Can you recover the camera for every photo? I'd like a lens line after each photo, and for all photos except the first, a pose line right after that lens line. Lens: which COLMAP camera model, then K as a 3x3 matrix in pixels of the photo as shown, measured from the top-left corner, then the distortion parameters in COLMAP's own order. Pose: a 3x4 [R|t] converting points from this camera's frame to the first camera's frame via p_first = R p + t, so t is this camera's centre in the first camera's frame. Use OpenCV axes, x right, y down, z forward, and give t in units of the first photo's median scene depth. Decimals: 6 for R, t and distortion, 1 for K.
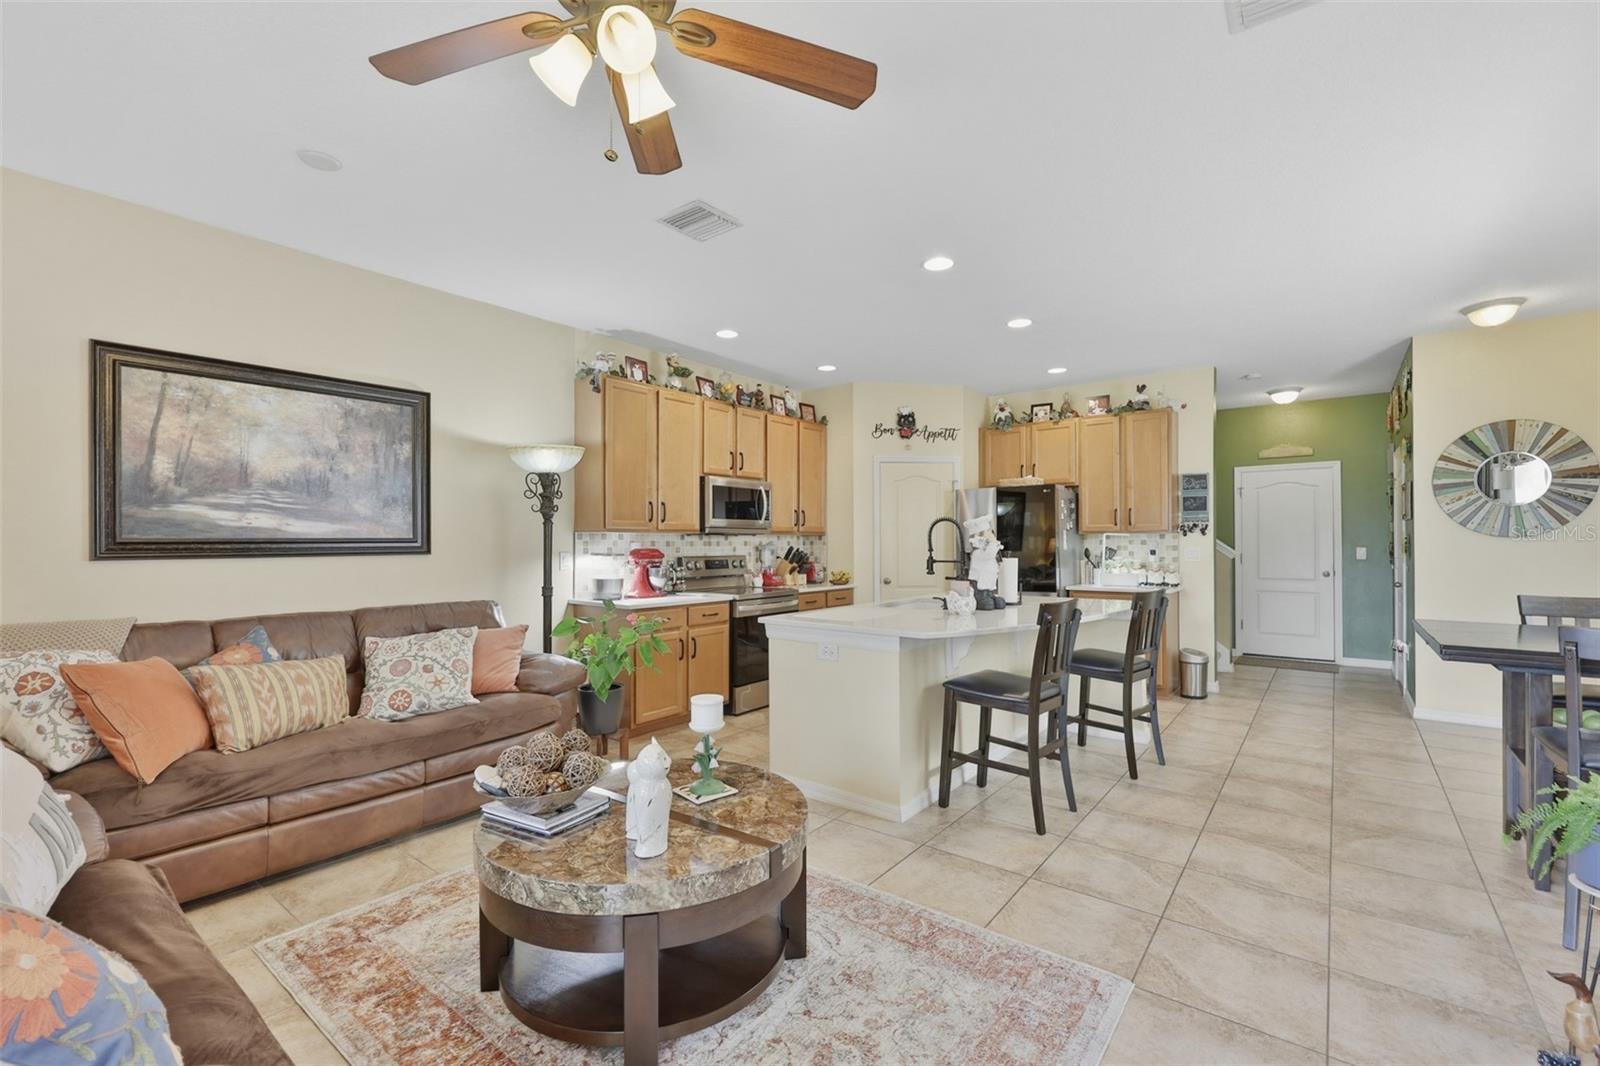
lens RADIAL K [[695.9, 0, 793.7], [0, 695.9, 546.4], [0, 0, 1]] dist [0.001766, 0.000680]
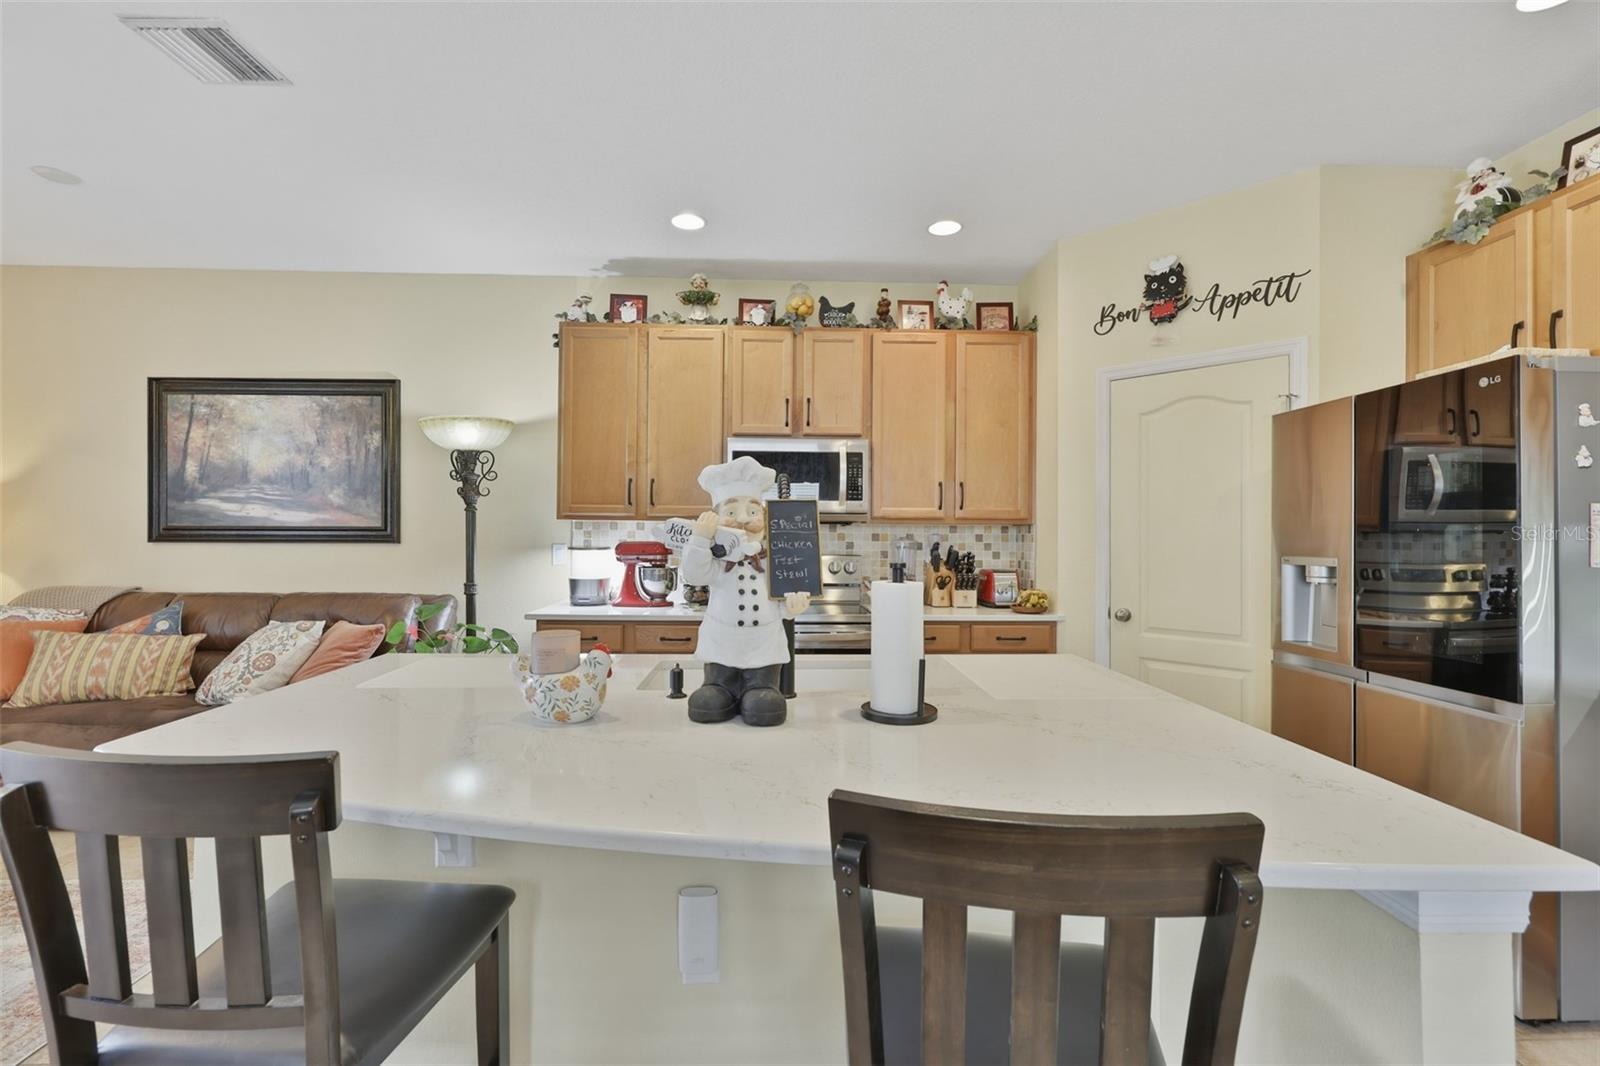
lens RADIAL K [[695.9, 0, 794.1], [0, 695.9, 530.9], [0, 0, 1]] dist [0.001766, 0.000680]
pose [[0.638477, 0.002839, -0.769635, 0.461616], [-0.013734, 0.999876, -0.007705, -0.004617], [0.769518, 0.015489, 0.638437, 0.621650]]
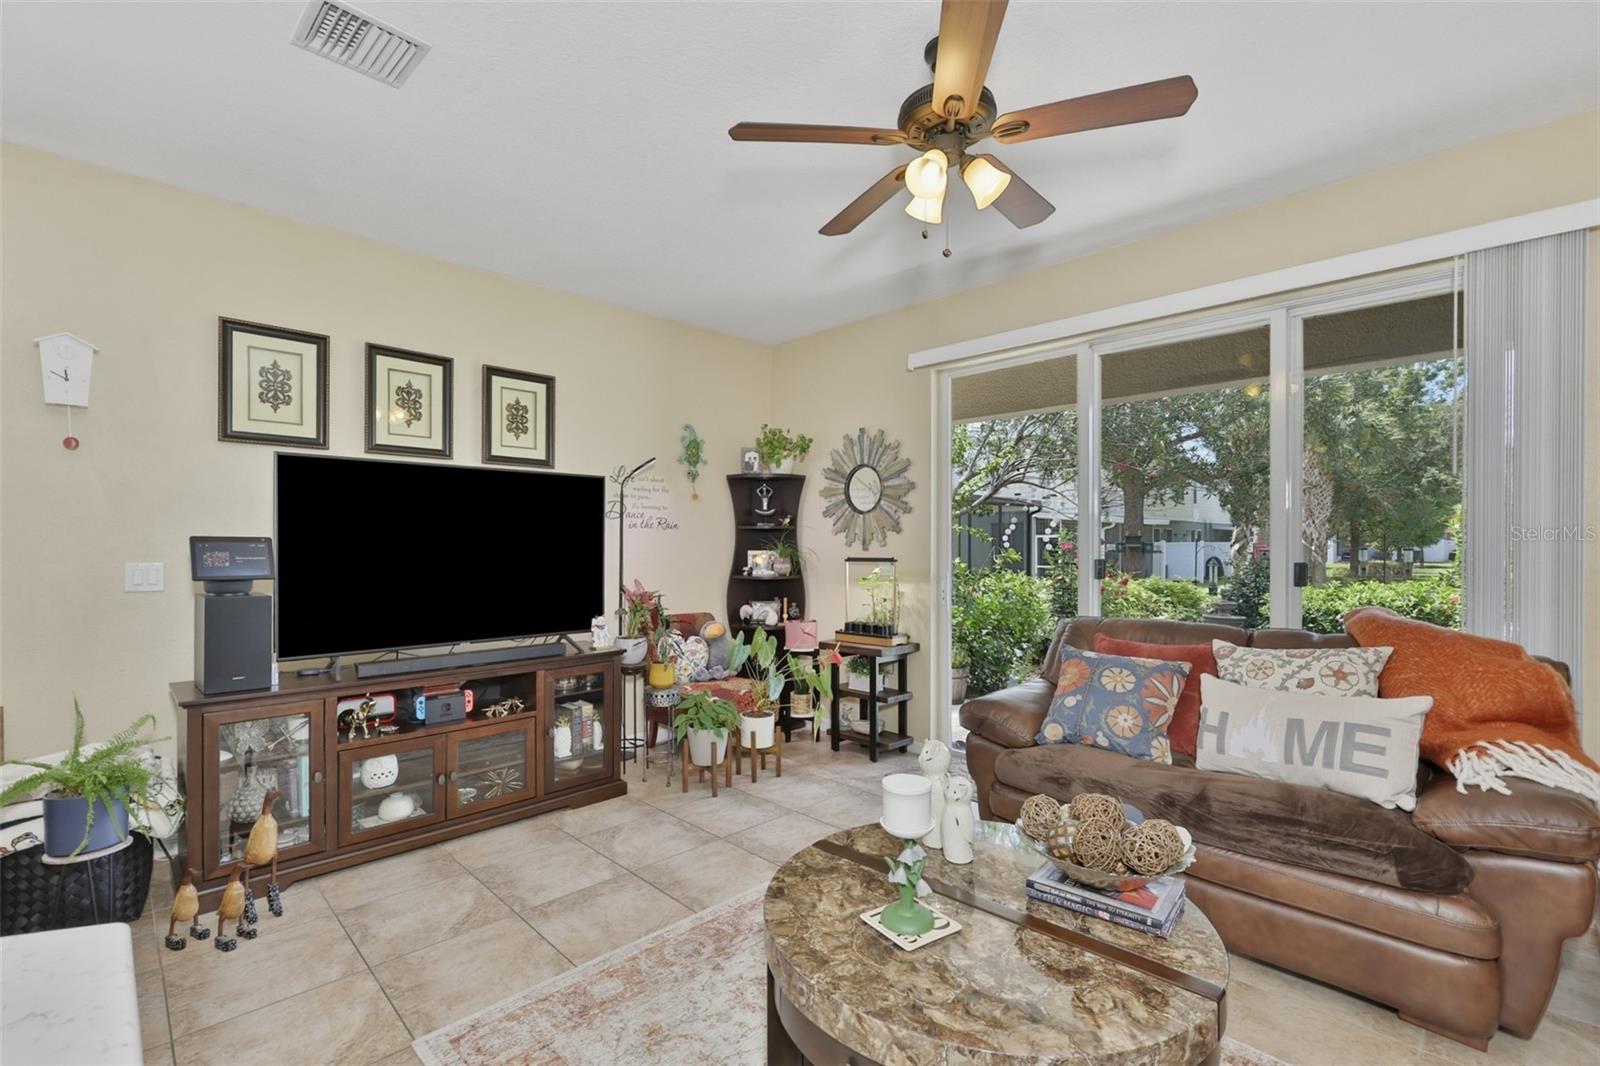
lens RADIAL K [[709.4, 0, 806.5], [0, 709.4, 543.6], [0, 0, 1]] dist [0.000311, 0.001474]
pose [[-0.993047, -0.000811, 0.117716, -0.046688], [-0.000373, 0.999993, 0.003747, -0.005367], [-0.117718, 0.003677, -0.993040, 0.719128]]
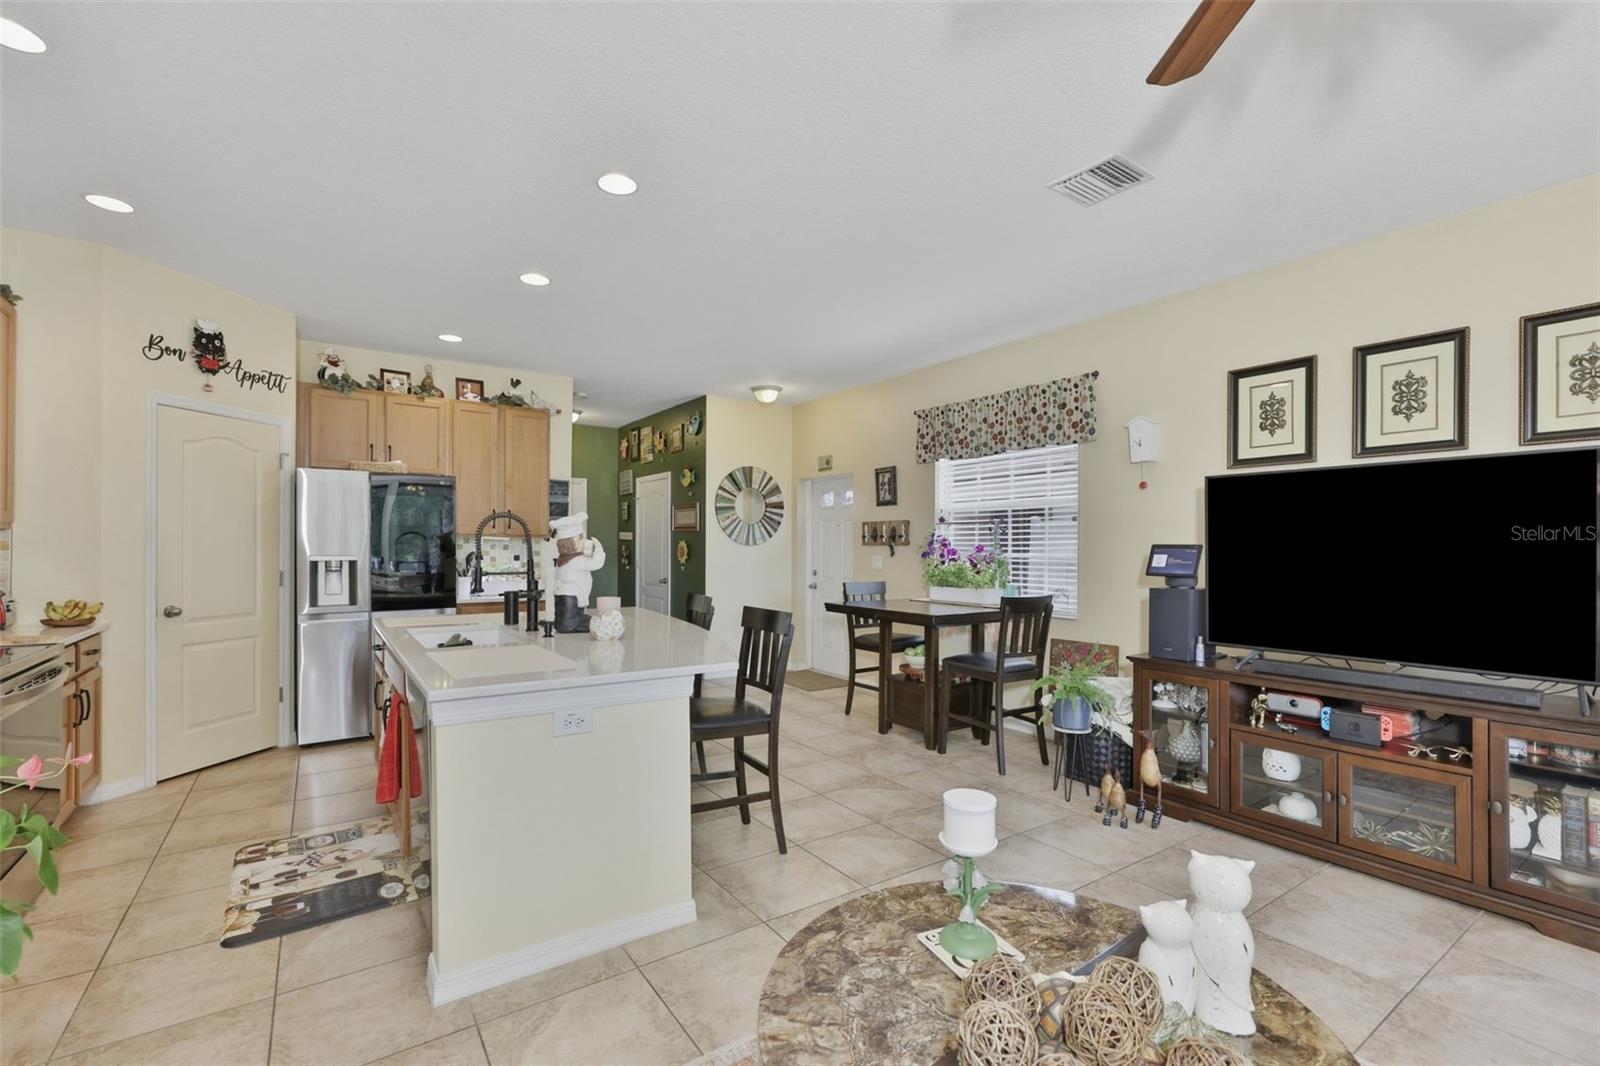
lens RADIAL K [[709.4, 0, 795.5], [0, 709.4, 548.6], [0, 0, 1]] dist [0.000311, 0.001474]
pose [[0.307824, 0.003942, 0.951435, -0.334178], [-0.000849, 0.999992, -0.003868, -0.001059], [-0.951443, 0.000383, 0.307825, 0.406975]]
